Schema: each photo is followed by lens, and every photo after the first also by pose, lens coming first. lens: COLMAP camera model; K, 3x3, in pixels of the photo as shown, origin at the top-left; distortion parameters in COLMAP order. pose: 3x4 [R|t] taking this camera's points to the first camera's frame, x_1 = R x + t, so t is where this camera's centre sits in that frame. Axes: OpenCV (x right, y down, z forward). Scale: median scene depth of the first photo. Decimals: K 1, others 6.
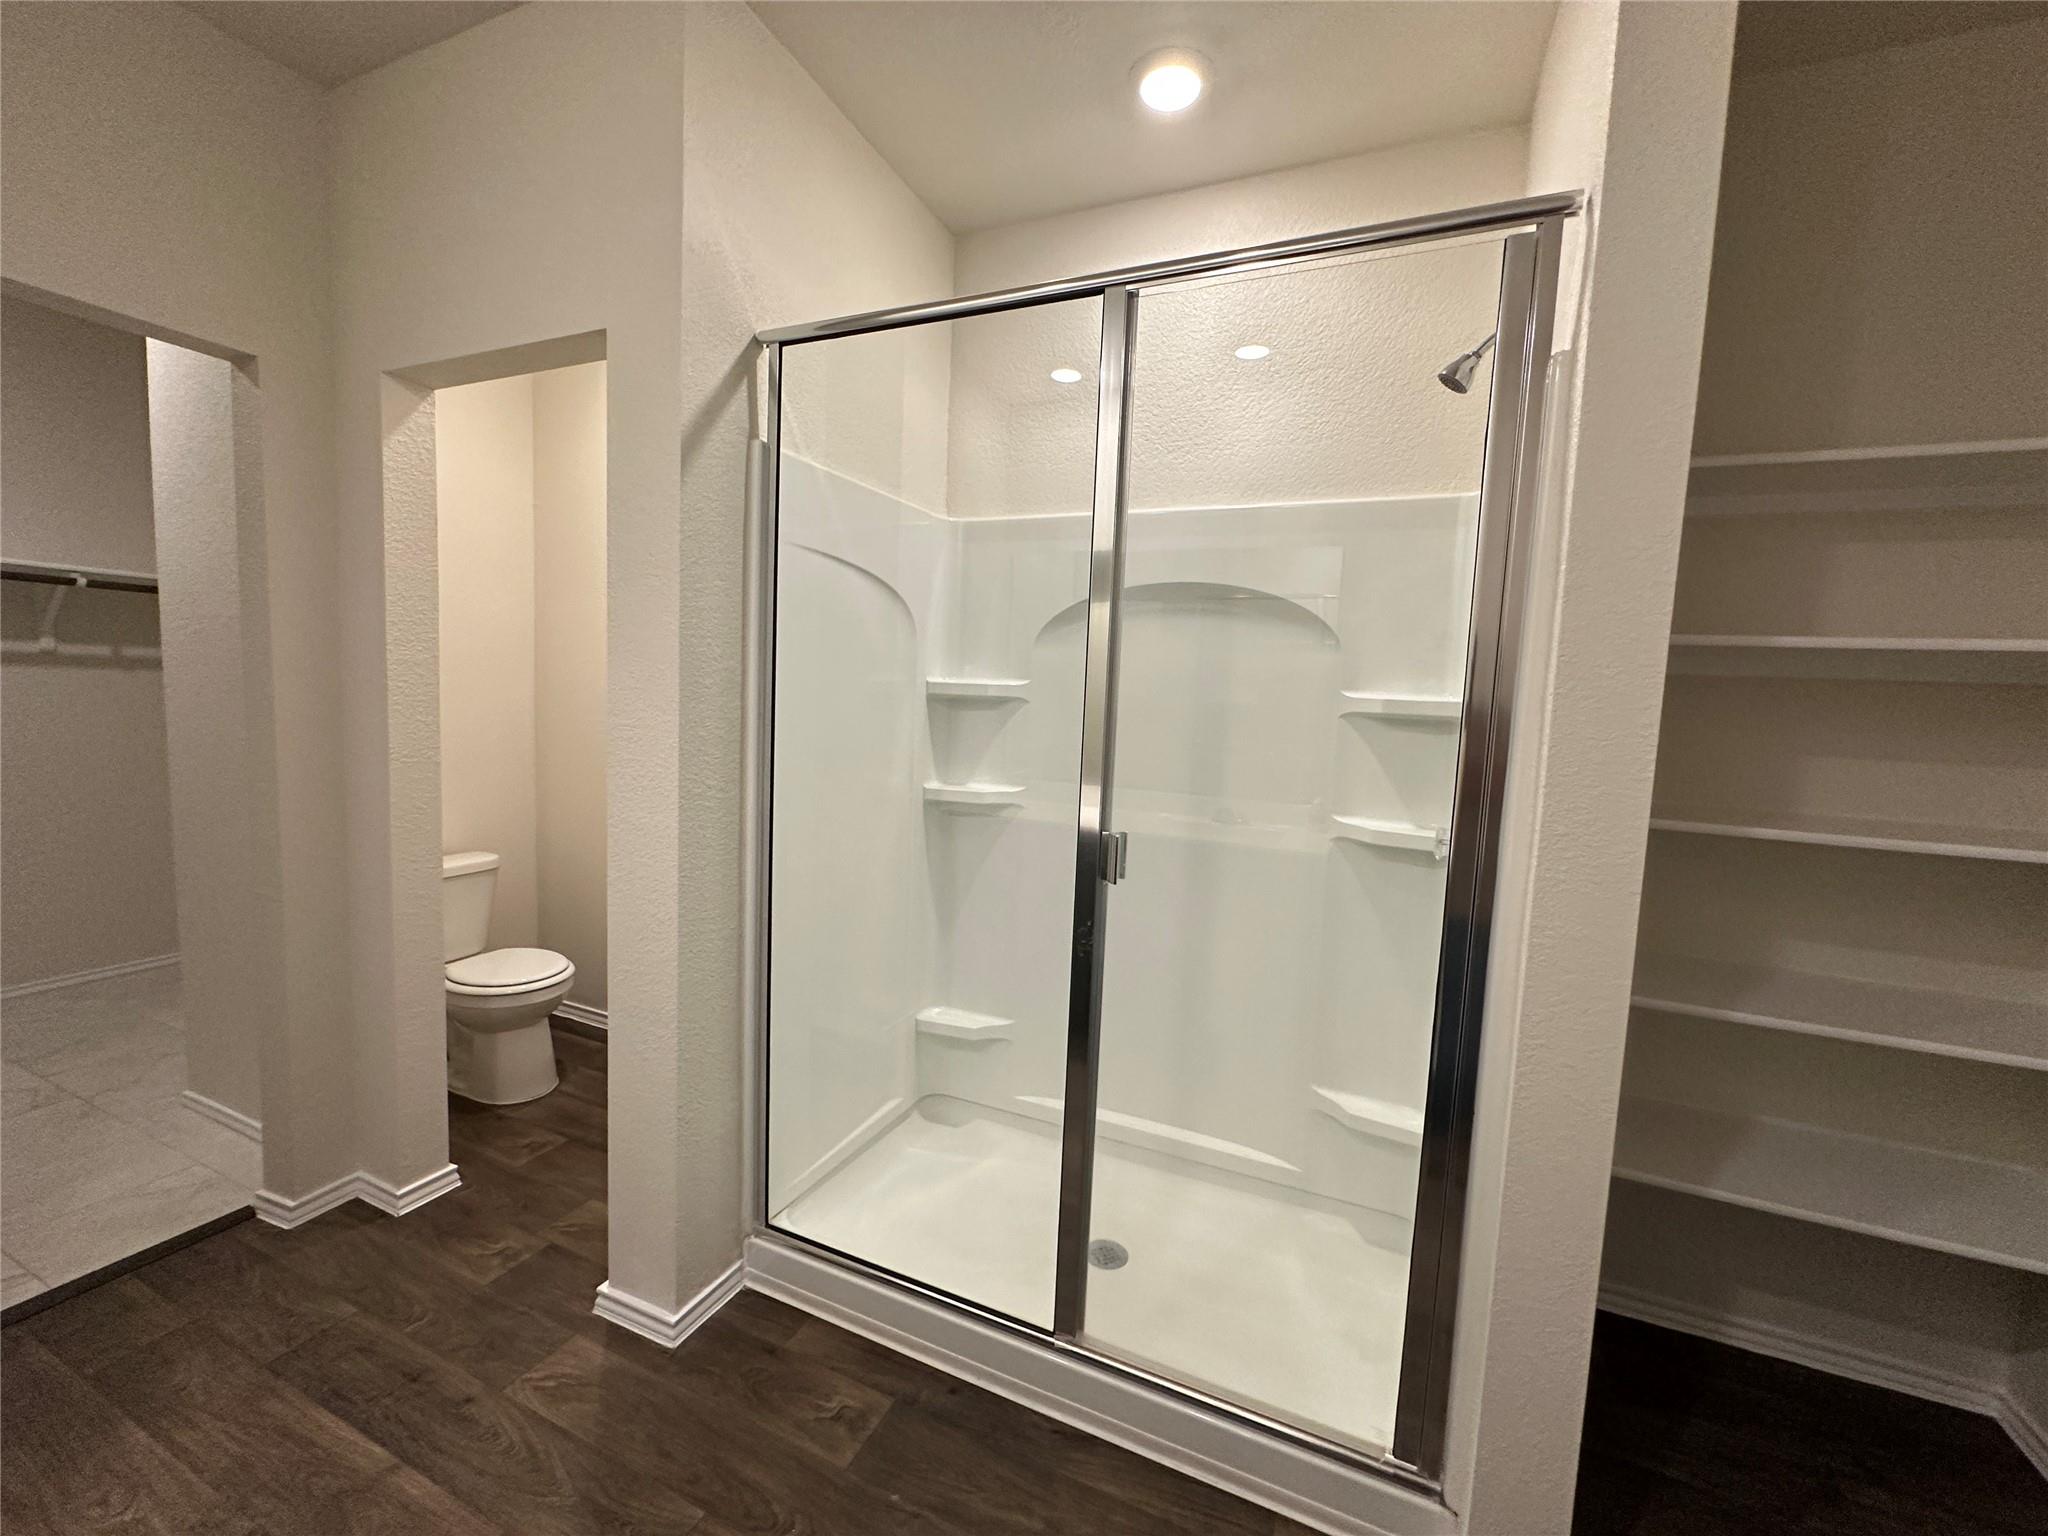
lens RADIAL K [[818.5, 0, 1022.7], [0, 818.5, 765.4], [0, 0, 1]] dist [-0.003237, 0.000405]
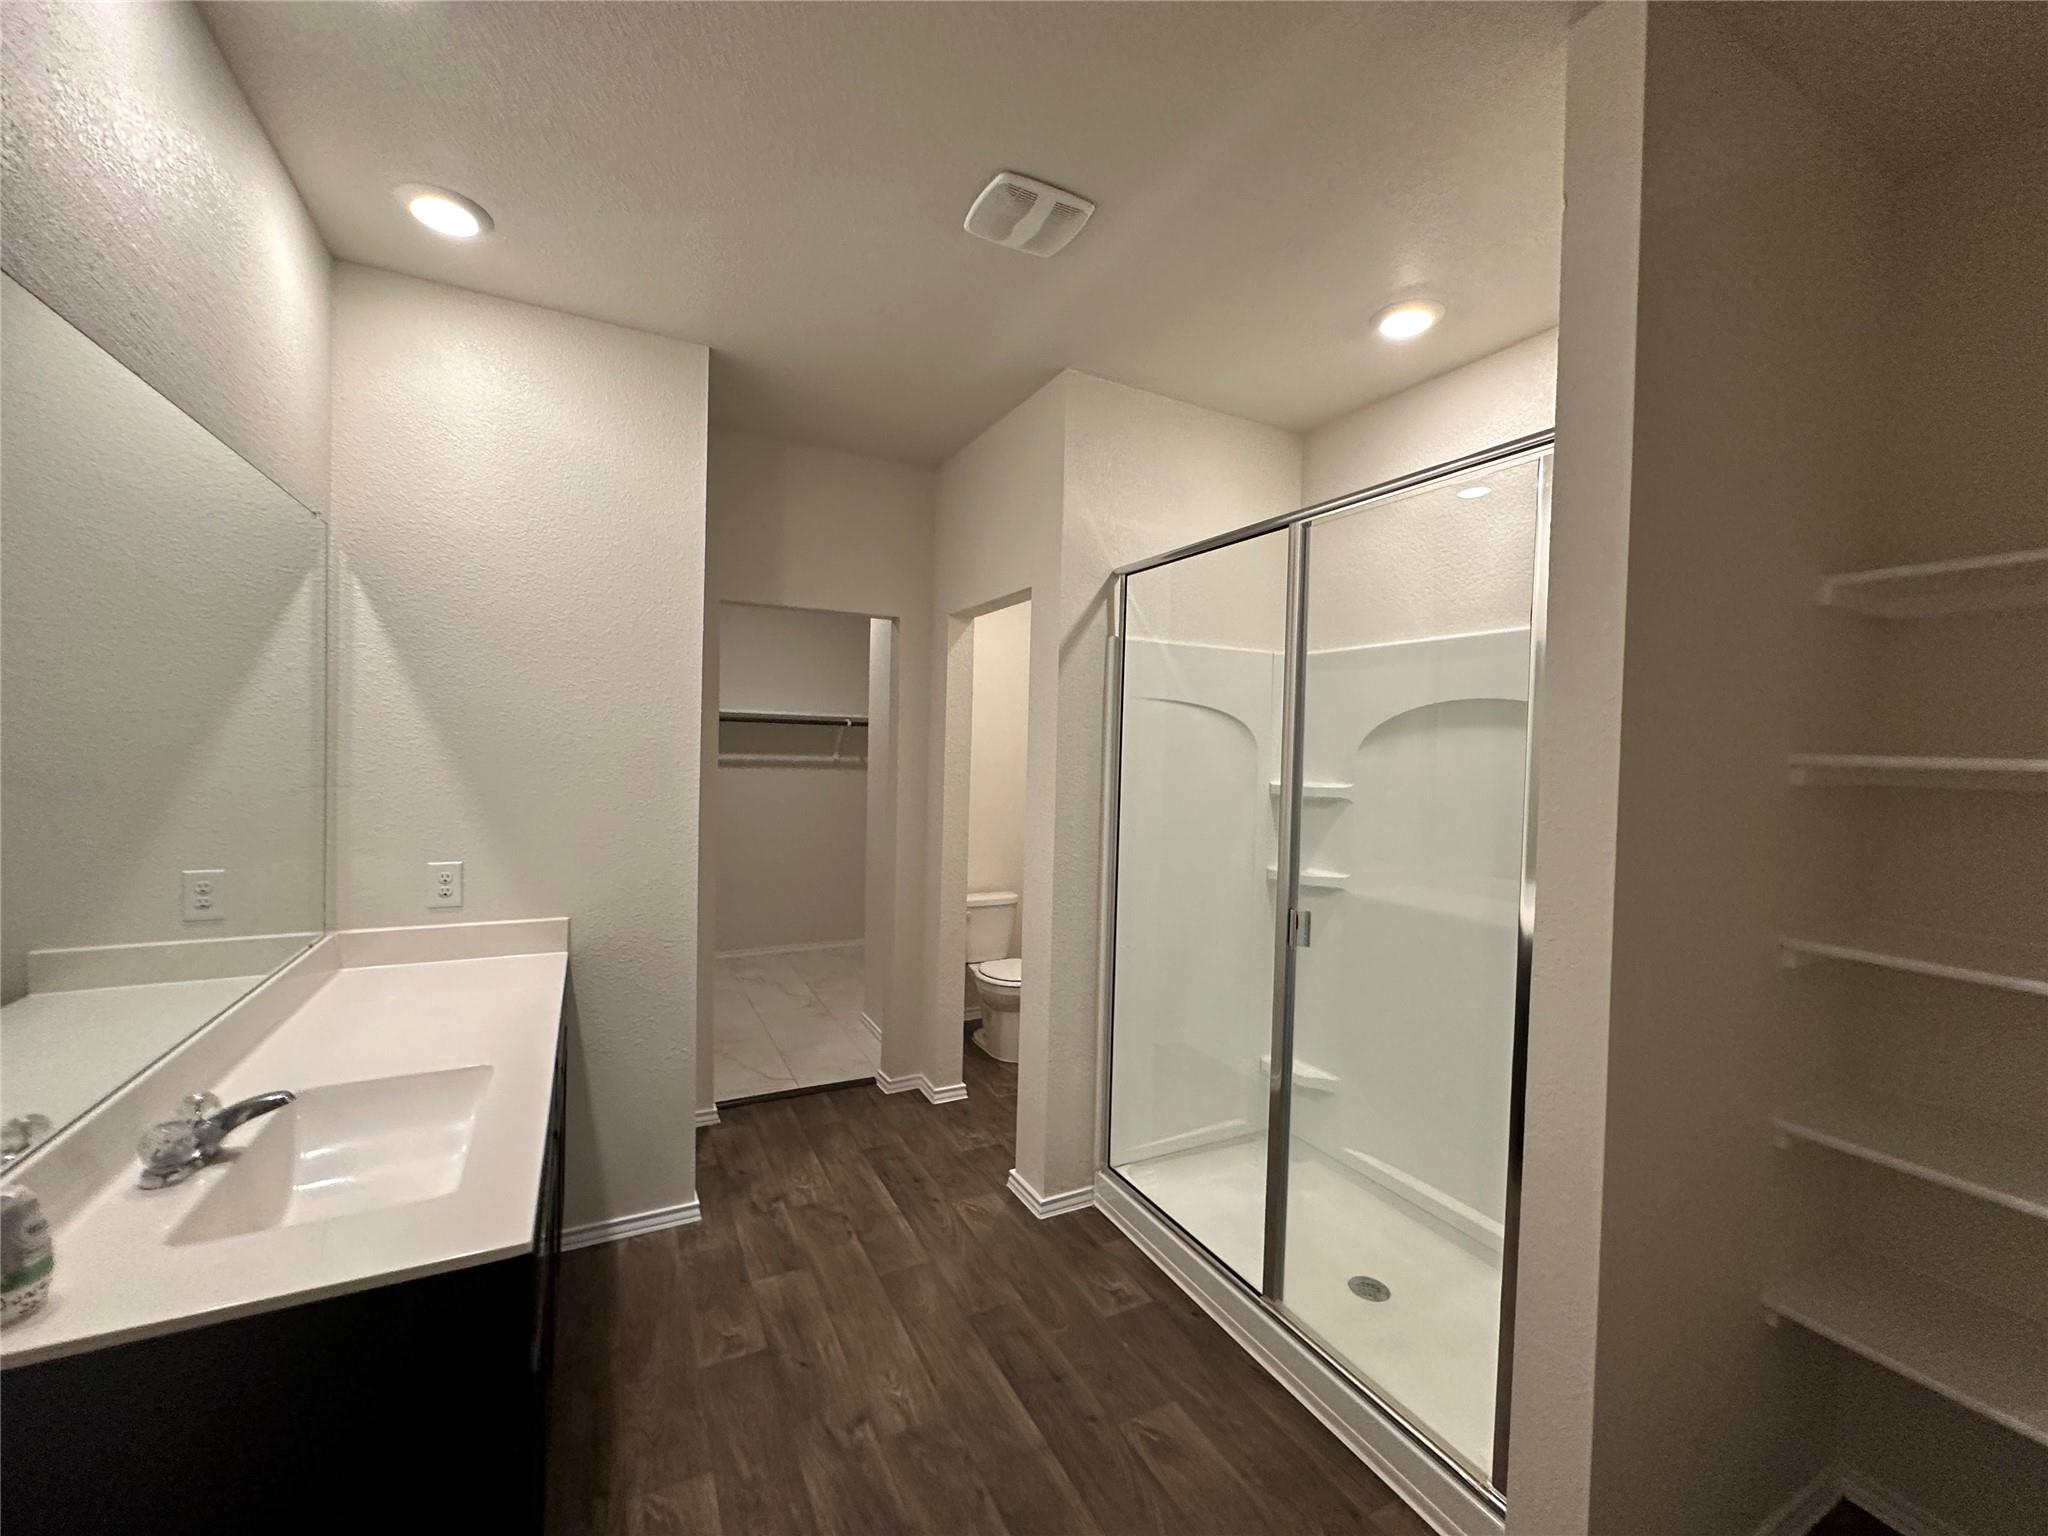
lens RADIAL K [[818.5, 0, 1022.7], [0, 818.5, 765.4], [0, 0, 1]] dist [-0.003237, 0.000405]
pose [[0.779672, -0.008556, -0.626130, 0.518127], [-0.048729, 0.996045, -0.074289, -0.028115], [0.624289, 0.088432, 0.776172, -0.297679]]
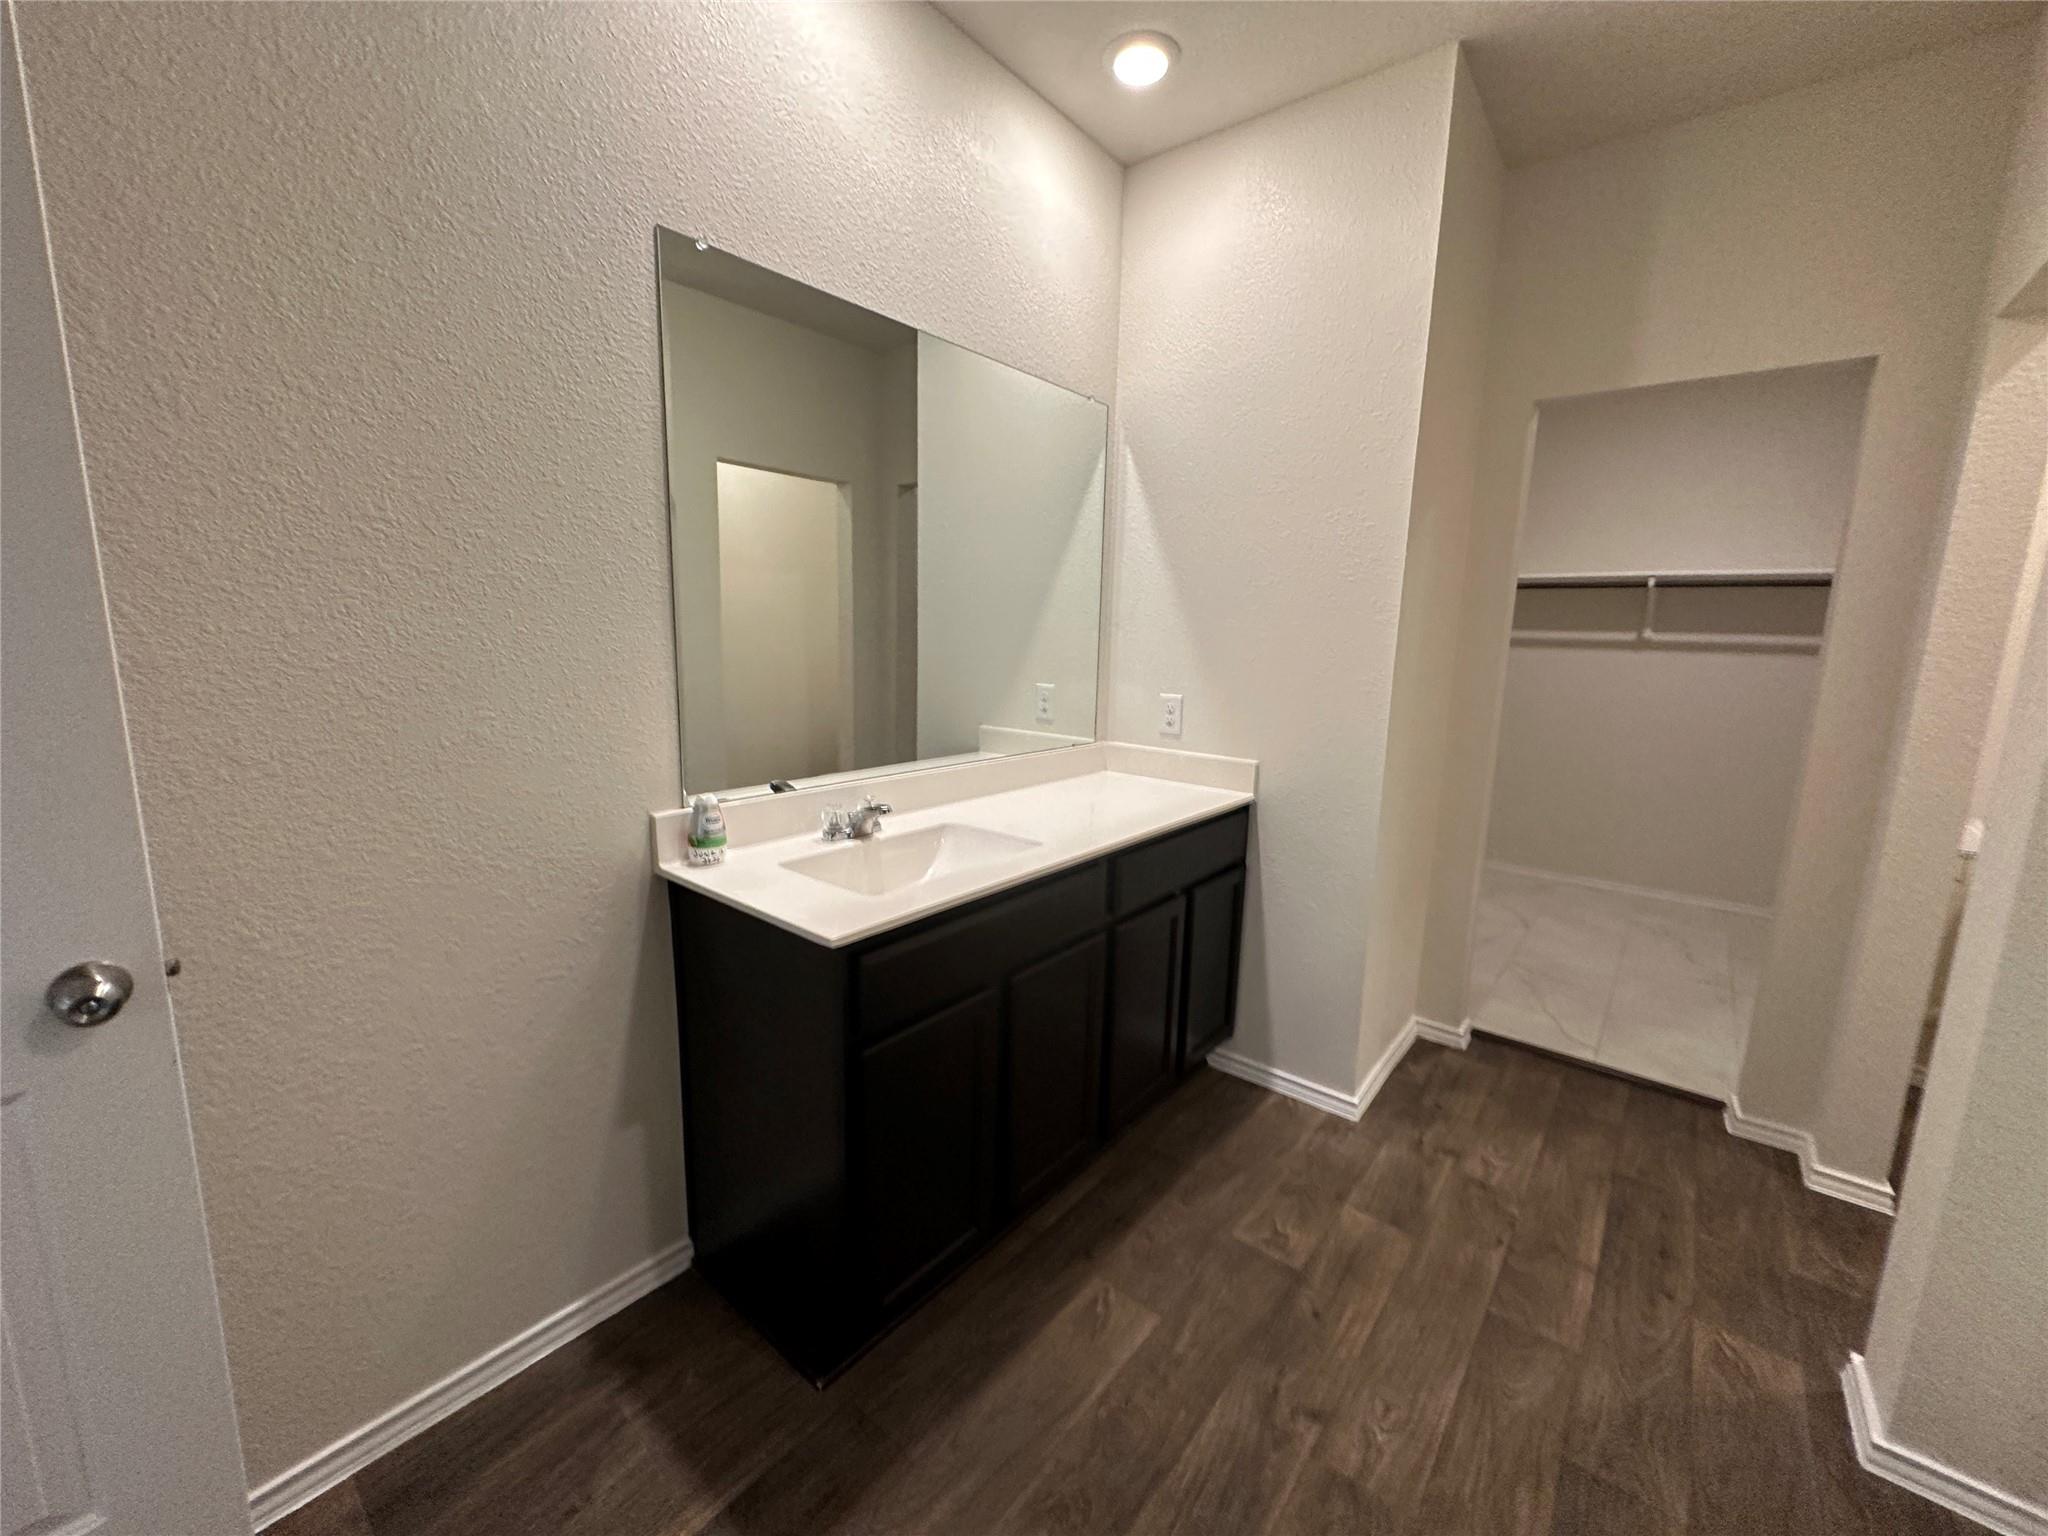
lens RADIAL K [[818.5, 0, 1022.7], [0, 818.5, 765.4], [0, 0, 1]] dist [-0.003237, 0.000405]
pose [[-0.270887, 0.107160, -0.956628, 0.485520], [-0.124045, 0.981613, 0.145084, 0.017791], [0.954585, 0.157966, -0.252613, 0.294920]]
